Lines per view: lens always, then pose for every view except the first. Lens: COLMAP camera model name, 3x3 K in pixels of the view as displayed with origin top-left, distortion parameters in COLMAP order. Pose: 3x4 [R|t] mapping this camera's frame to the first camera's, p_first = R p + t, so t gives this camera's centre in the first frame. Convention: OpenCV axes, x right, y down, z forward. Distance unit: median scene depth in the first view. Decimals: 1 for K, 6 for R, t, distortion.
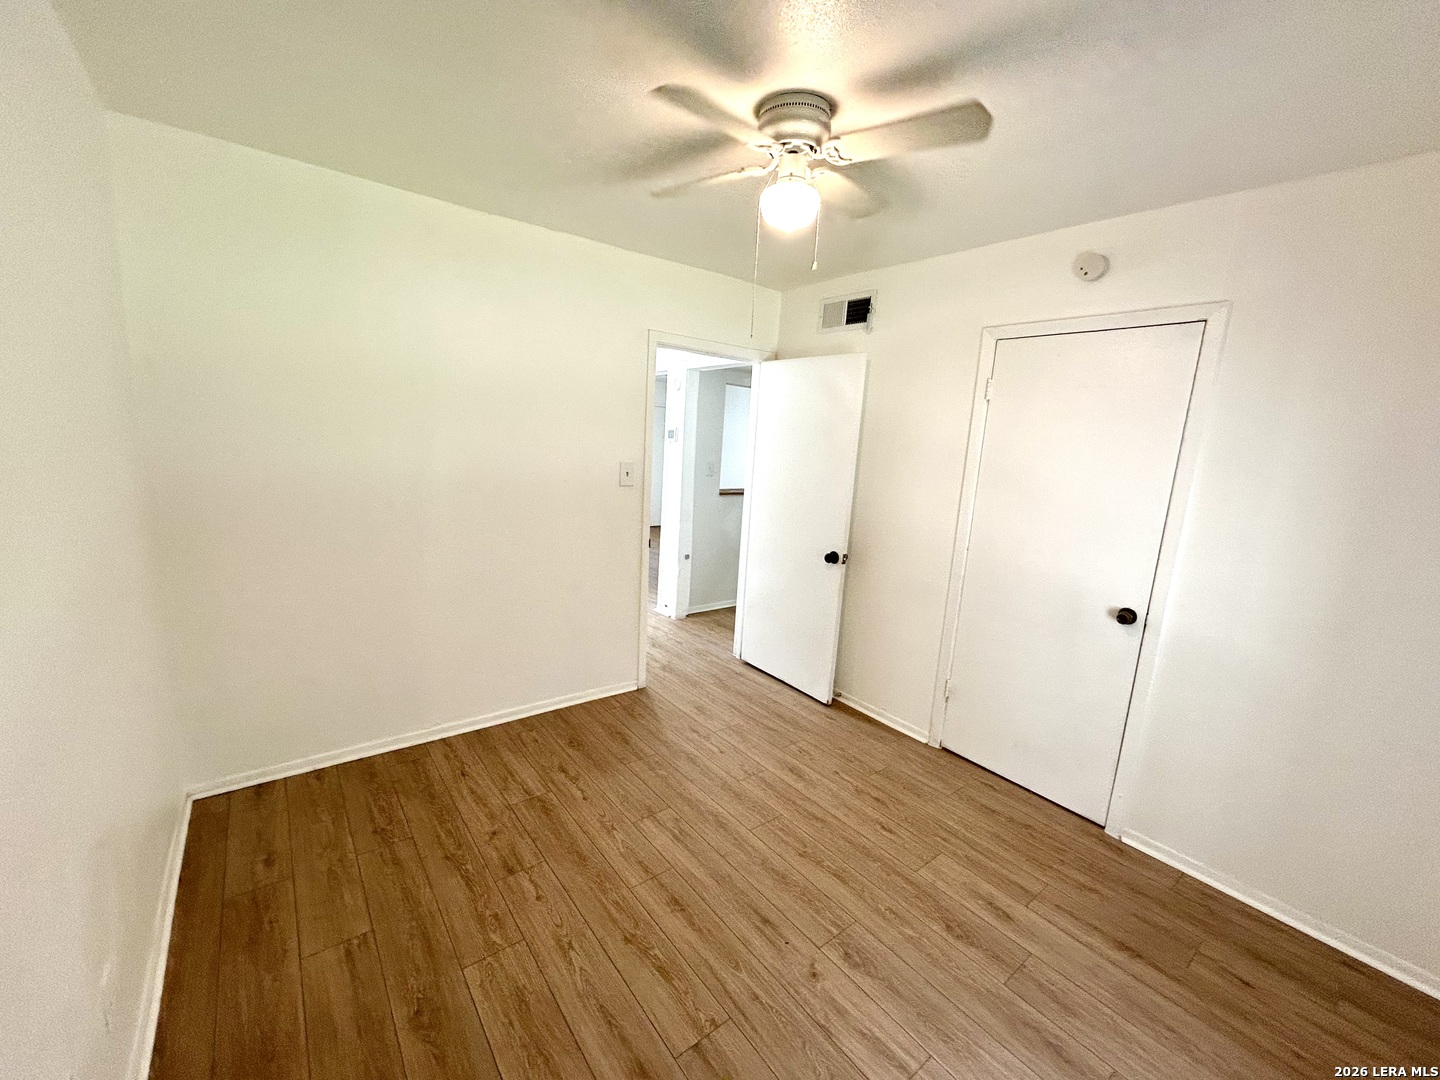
lens RADIAL K [[580.5, 0, 720.0], [0, 580.5, 540.0], [0, 0, 1]] dist [0.029778, 0.000010]
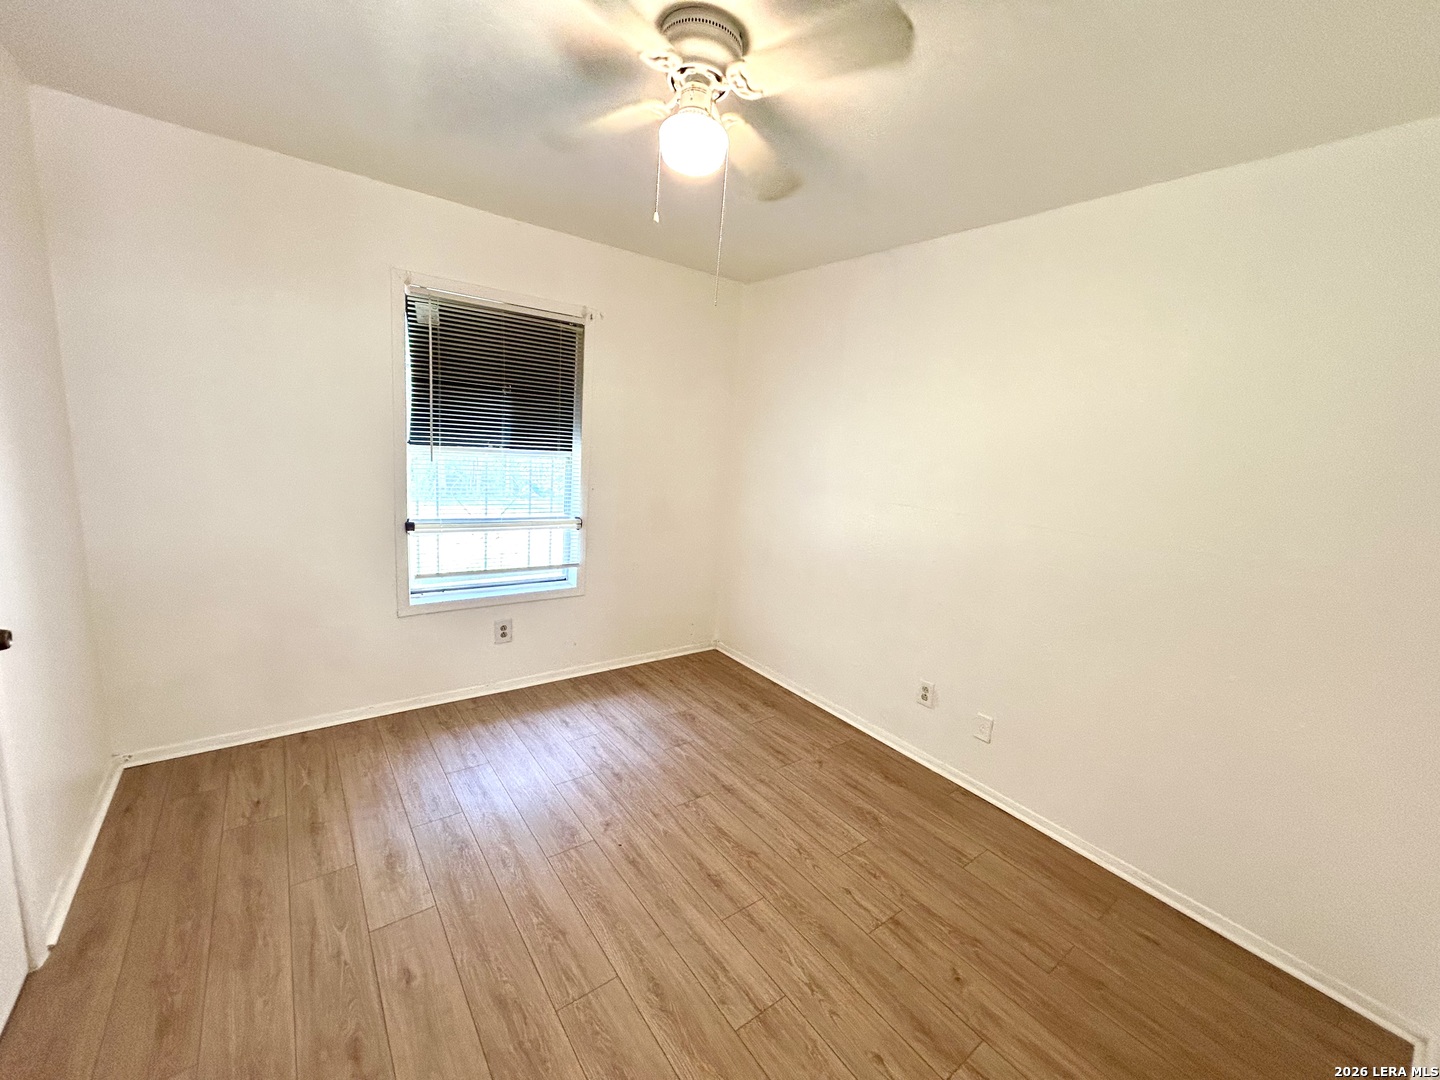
lens RADIAL K [[580.5, 0, 720.0], [0, 580.5, 540.0], [0, 0, 1]] dist [0.029778, 0.000010]
pose [[-0.990759, -0.135346, -0.008776, 0.008018], [-0.129305, 0.923043, 0.362313, -0.305780], [-0.040937, 0.360100, -0.932015, 1.731876]]
